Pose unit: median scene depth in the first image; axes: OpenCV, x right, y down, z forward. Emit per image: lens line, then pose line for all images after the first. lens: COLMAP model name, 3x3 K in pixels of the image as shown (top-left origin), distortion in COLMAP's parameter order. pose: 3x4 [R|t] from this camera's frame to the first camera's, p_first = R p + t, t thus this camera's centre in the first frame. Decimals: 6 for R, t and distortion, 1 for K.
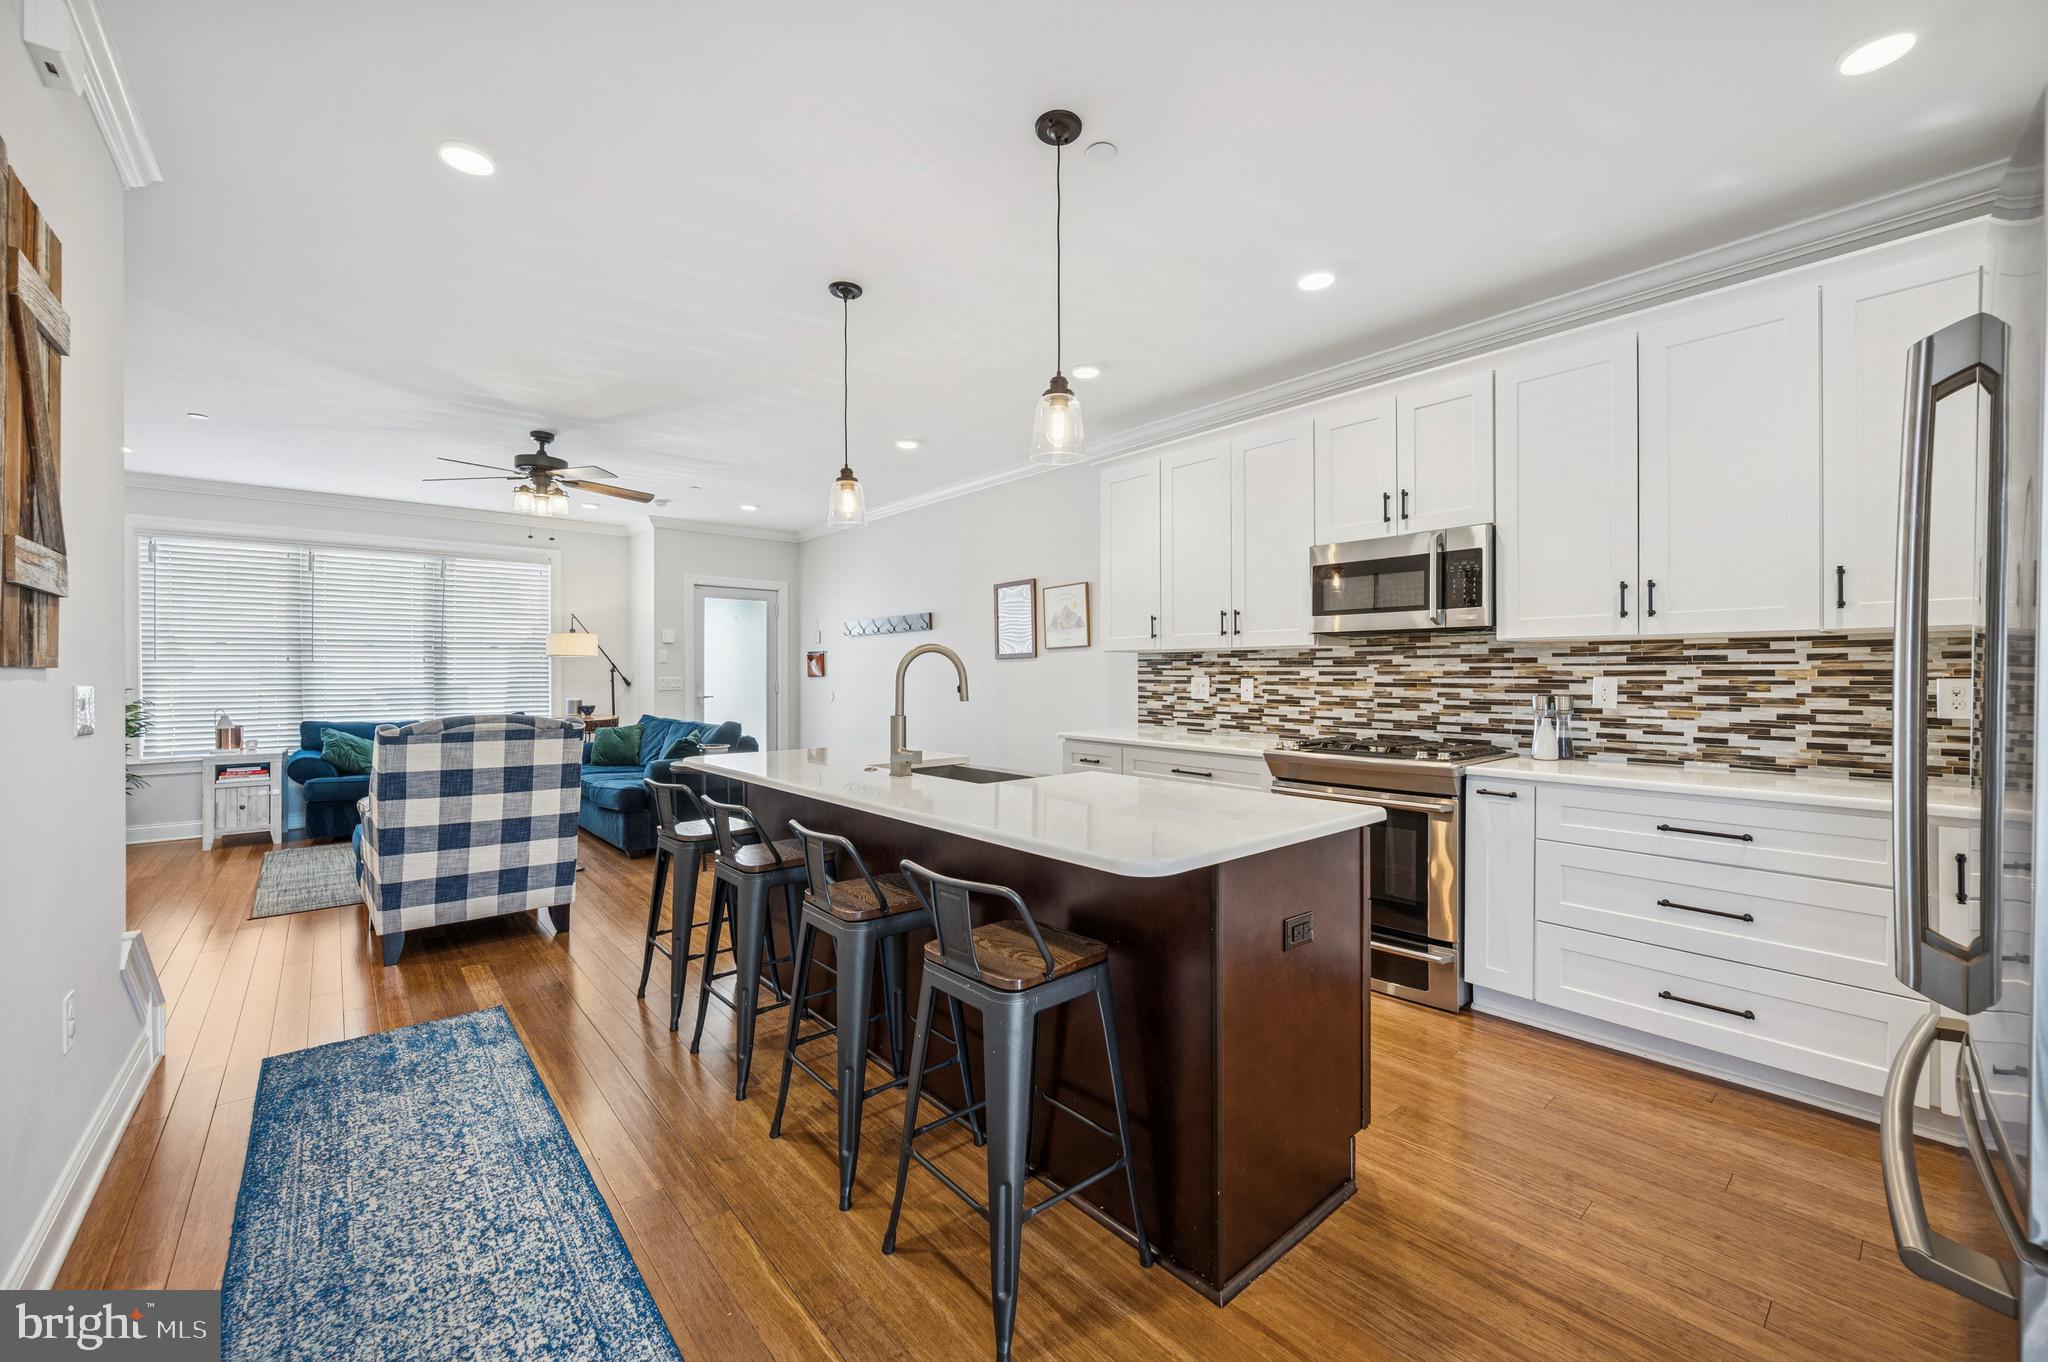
lens RADIAL K [[800.7, 0, 1015.7], [0, 800.7, 677.9], [0, 0, 1]] dist [-0.001605, -0.000246]
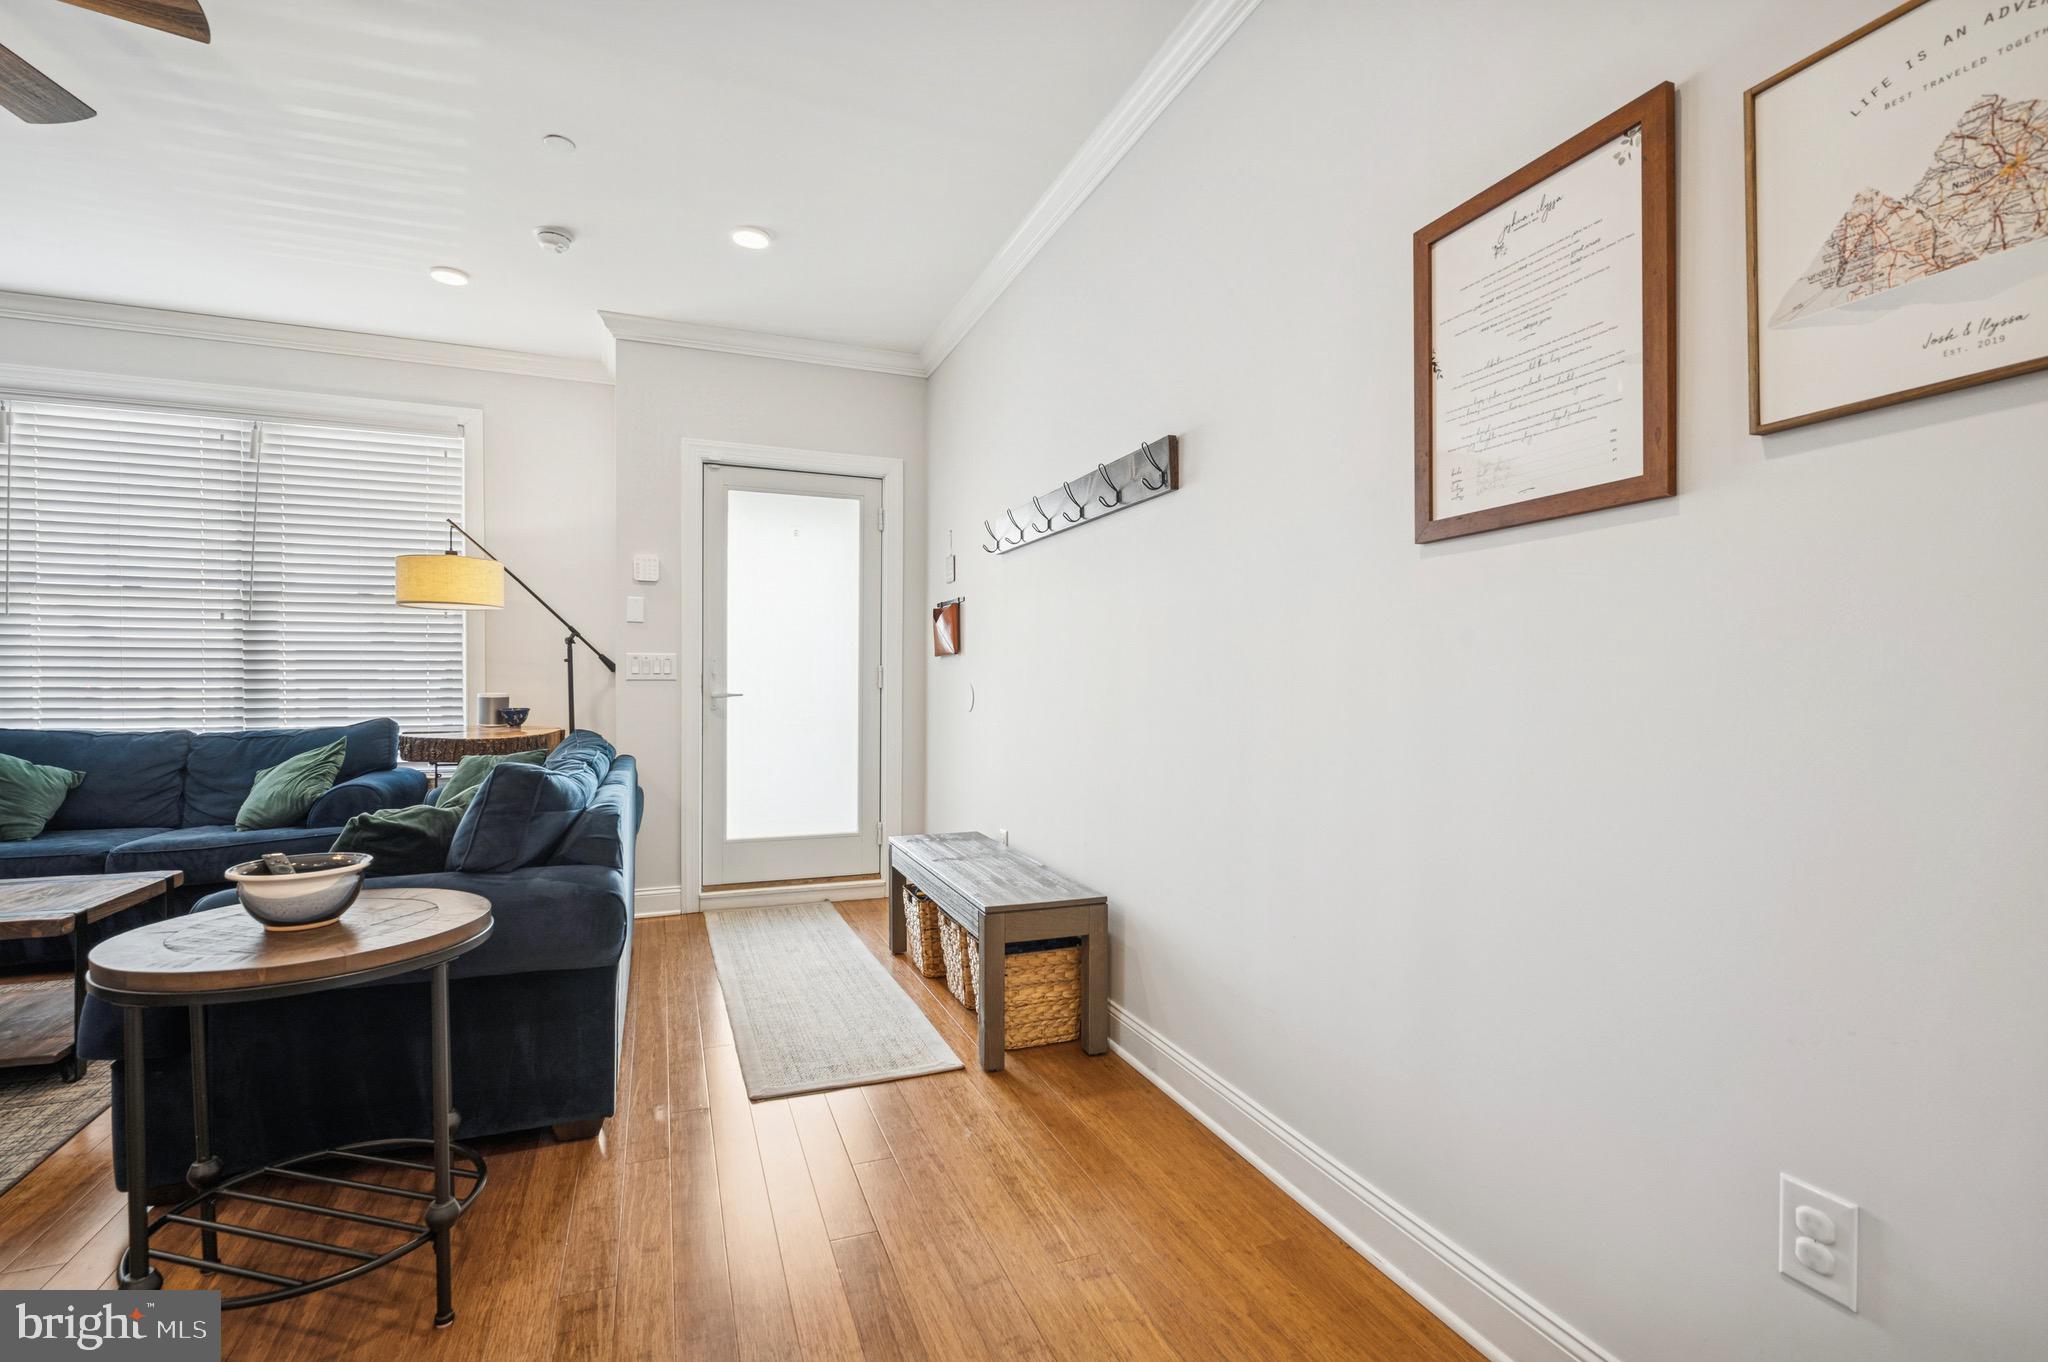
lens RADIAL K [[940.2, 0, 1027.3], [0, 940.2, 693.6], [0, 0, 1]] dist [-0.000341, -0.000147]
pose [[0.947697, 0.013688, -0.318879, -0.056446], [-0.010795, 0.999883, 0.010840, 0.025069], [0.318990, -0.006831, 0.947733, 0.863839]]
